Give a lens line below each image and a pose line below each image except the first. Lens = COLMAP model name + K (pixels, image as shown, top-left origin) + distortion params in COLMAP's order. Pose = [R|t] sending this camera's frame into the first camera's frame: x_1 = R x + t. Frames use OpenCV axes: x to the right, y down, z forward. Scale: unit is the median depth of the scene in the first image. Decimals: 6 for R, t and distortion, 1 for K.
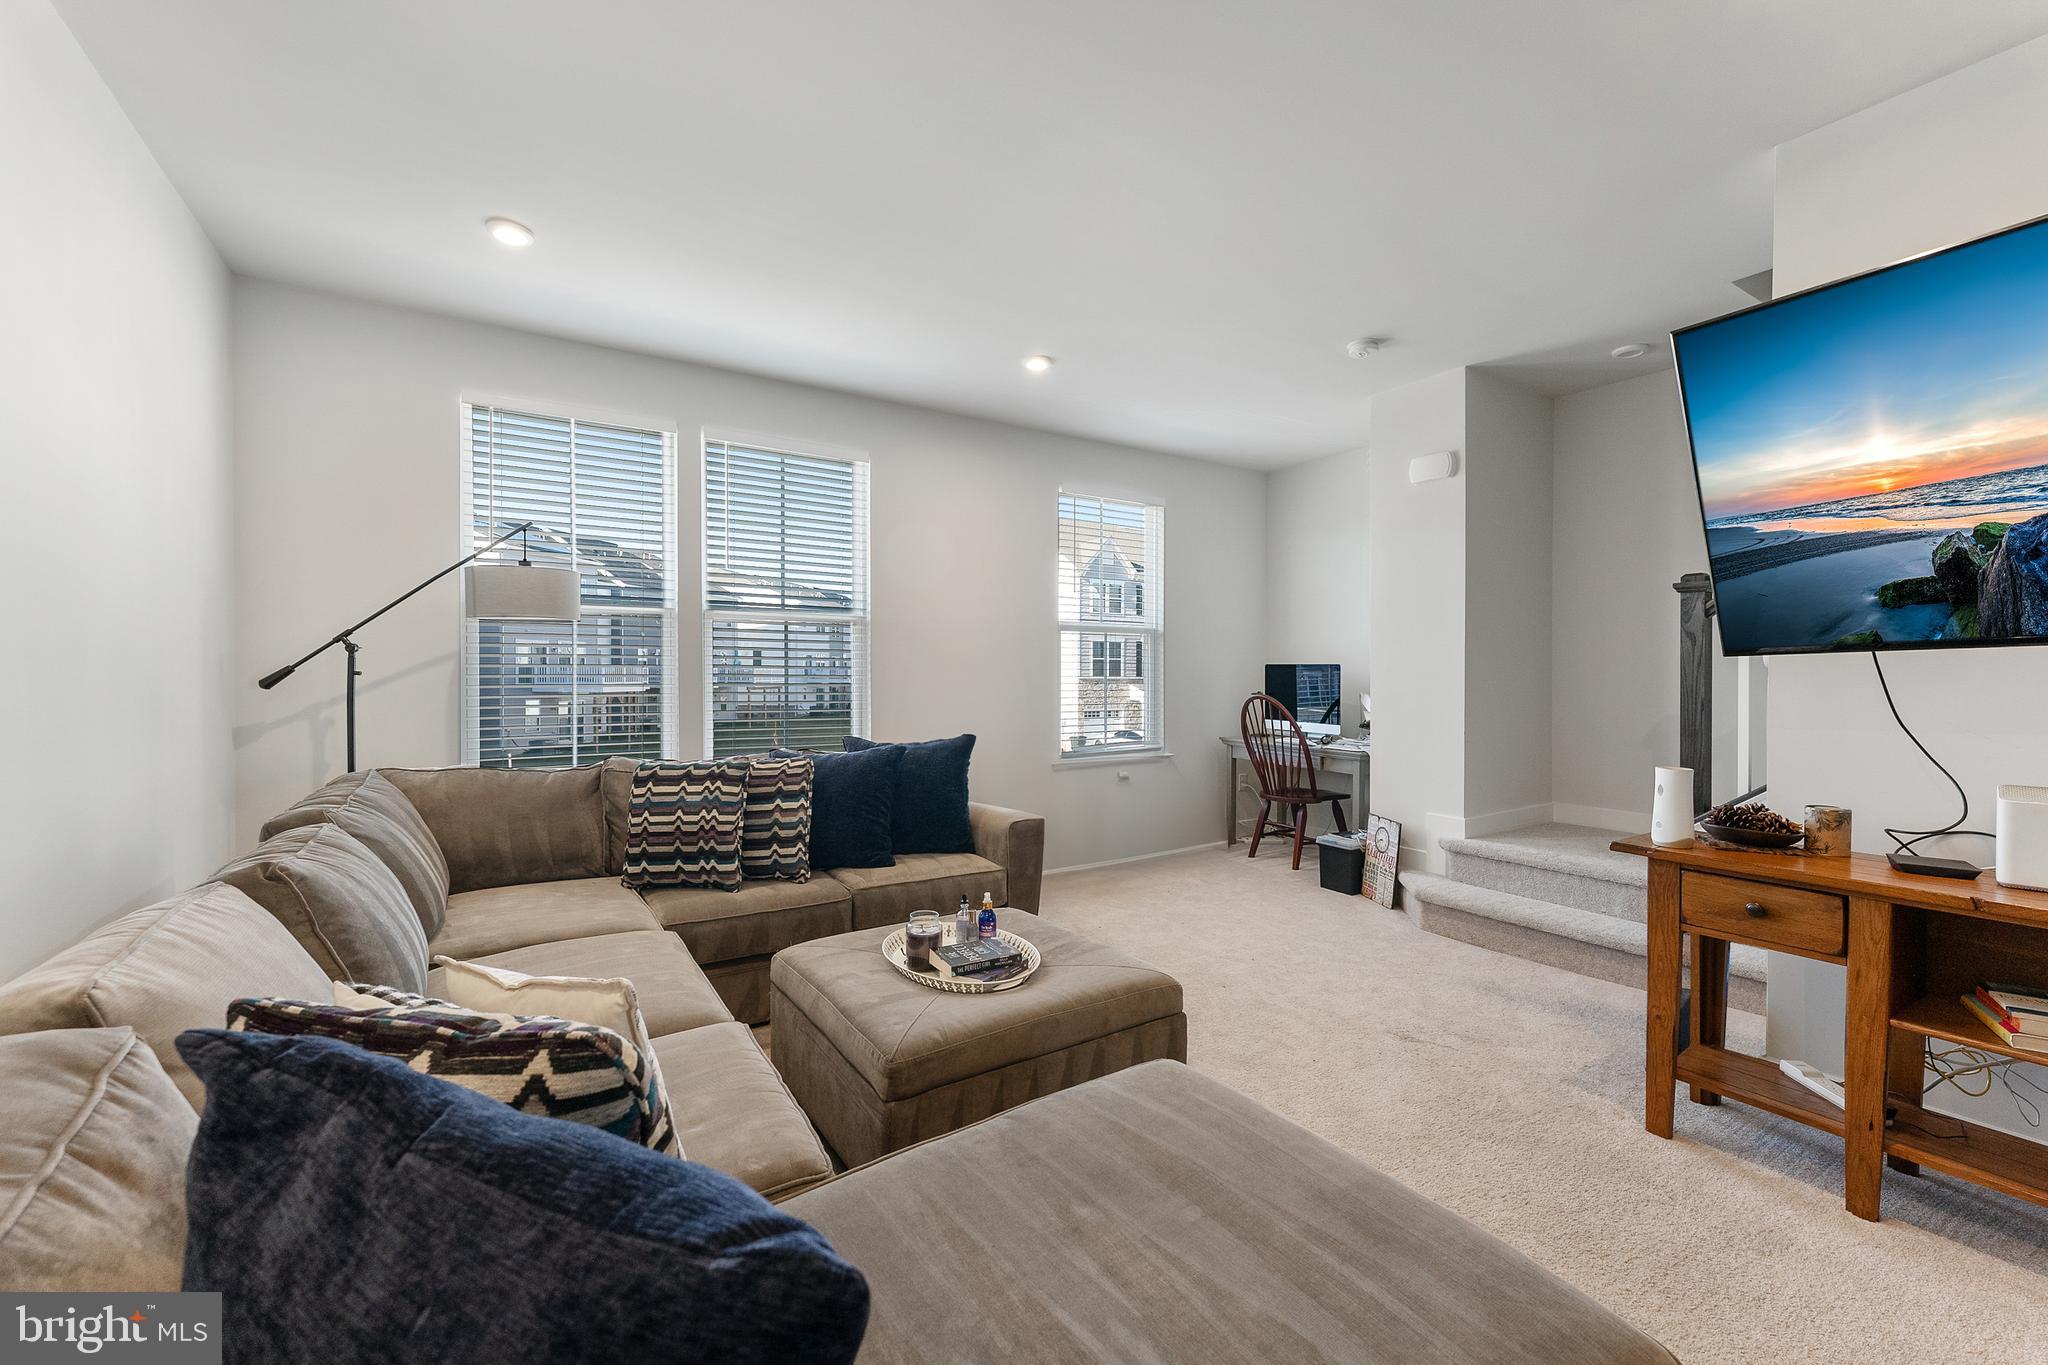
lens RADIAL K [[778.6, 0, 1033.2], [0, 778.6, 690.3], [0, 0, 1]] dist [0.003171, -0.000664]
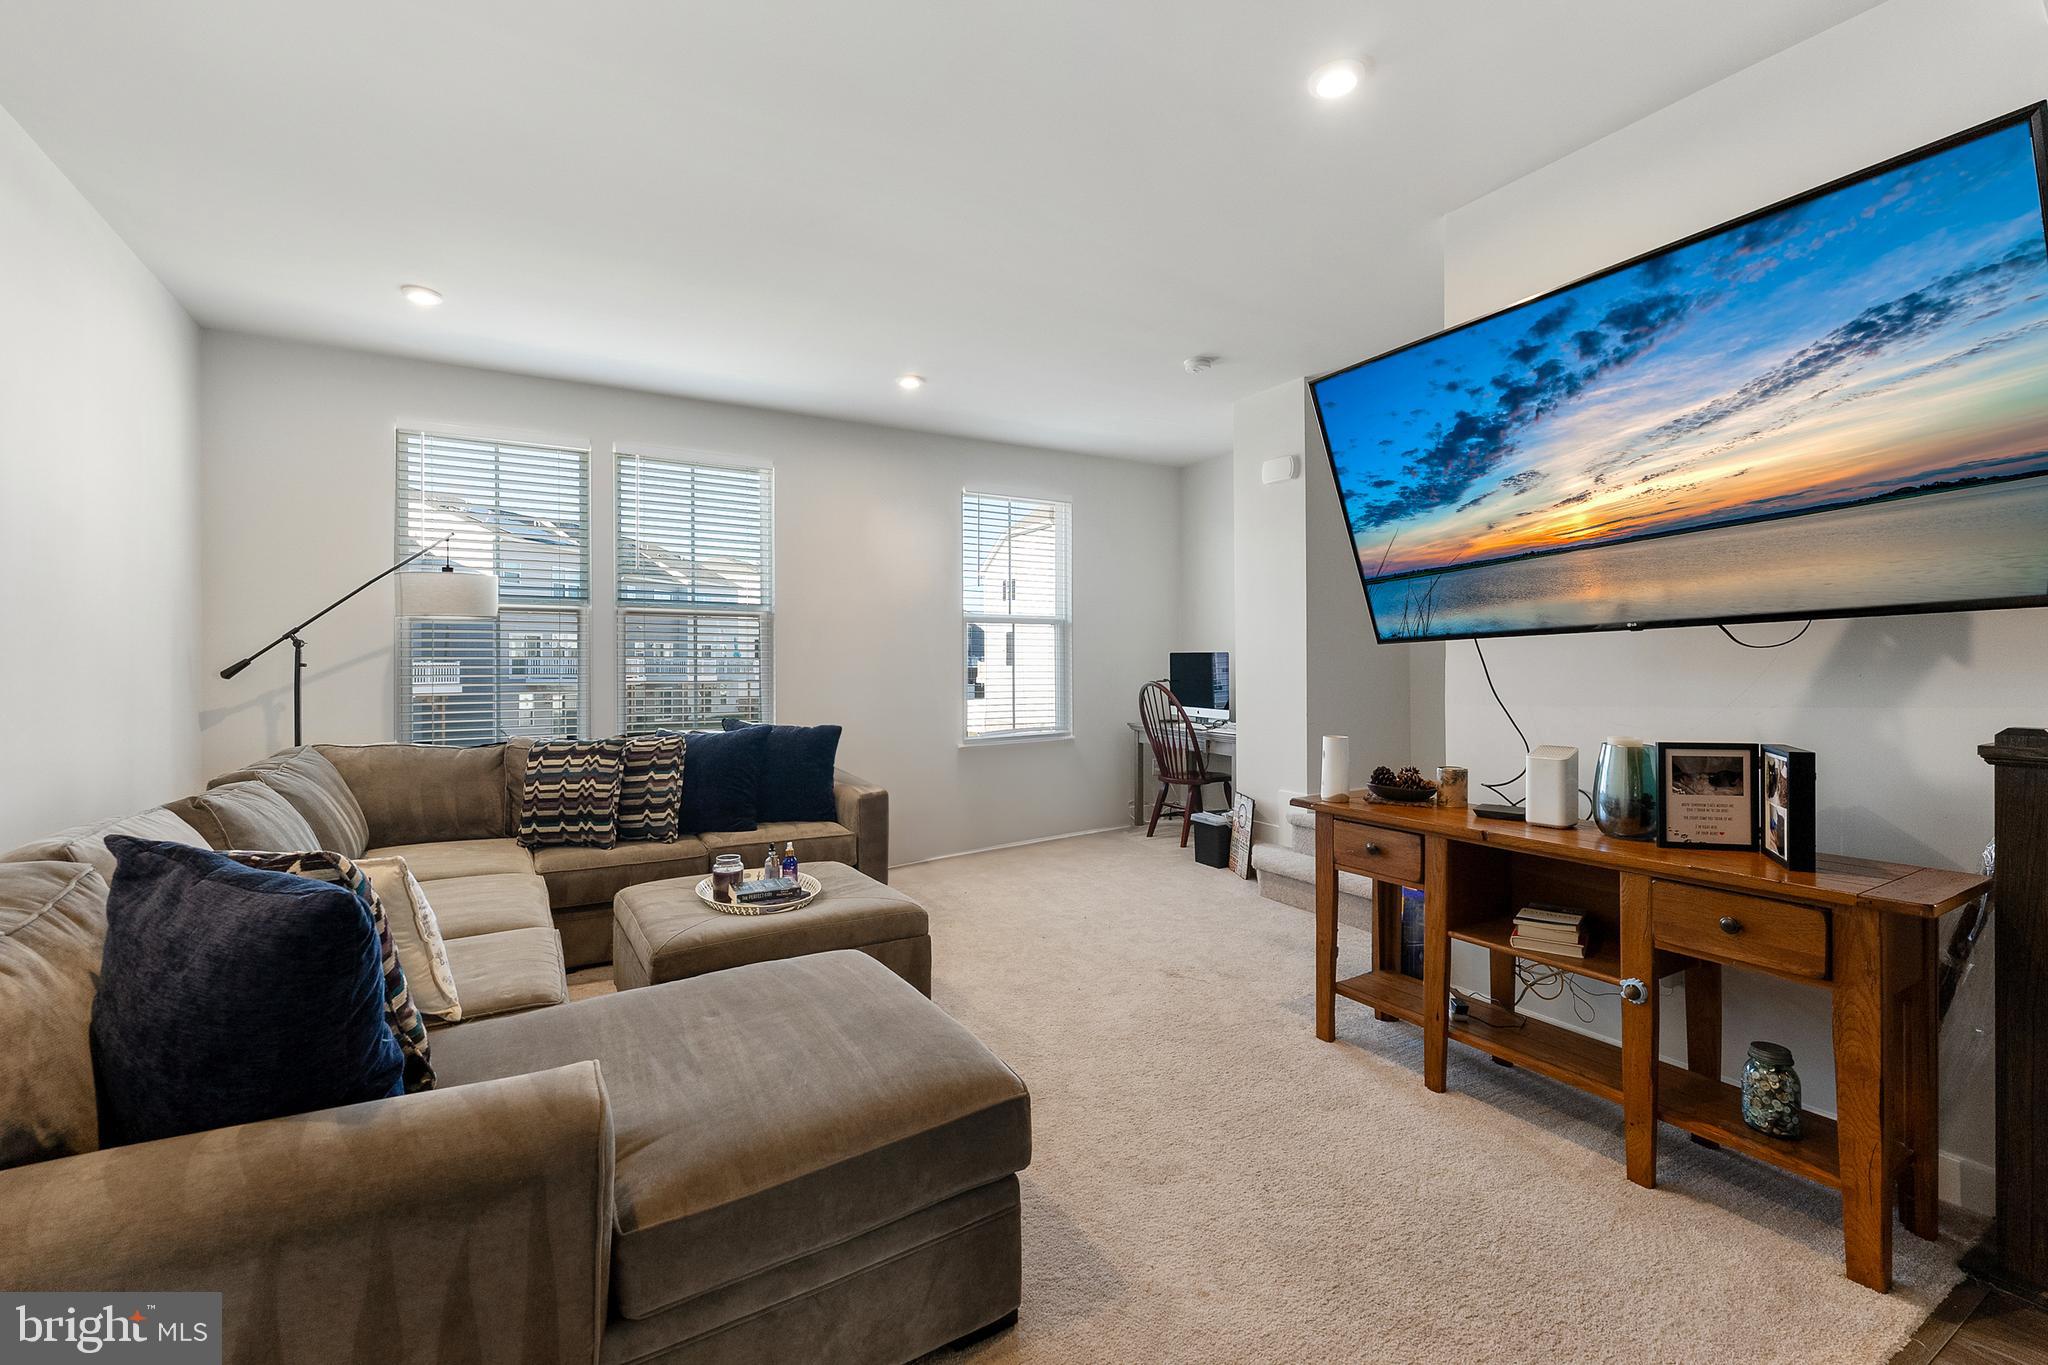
lens RADIAL K [[814.4, 0, 1011.5], [0, 814.4, 673.9], [0, 0, 1]] dist [0.001725, -0.000003]
pose [[0.999410, -0.004966, -0.033988, 0.257447], [0.004637, 0.999942, -0.009749, 0.008975], [0.034035, 0.009586, 0.999375, -0.201843]]
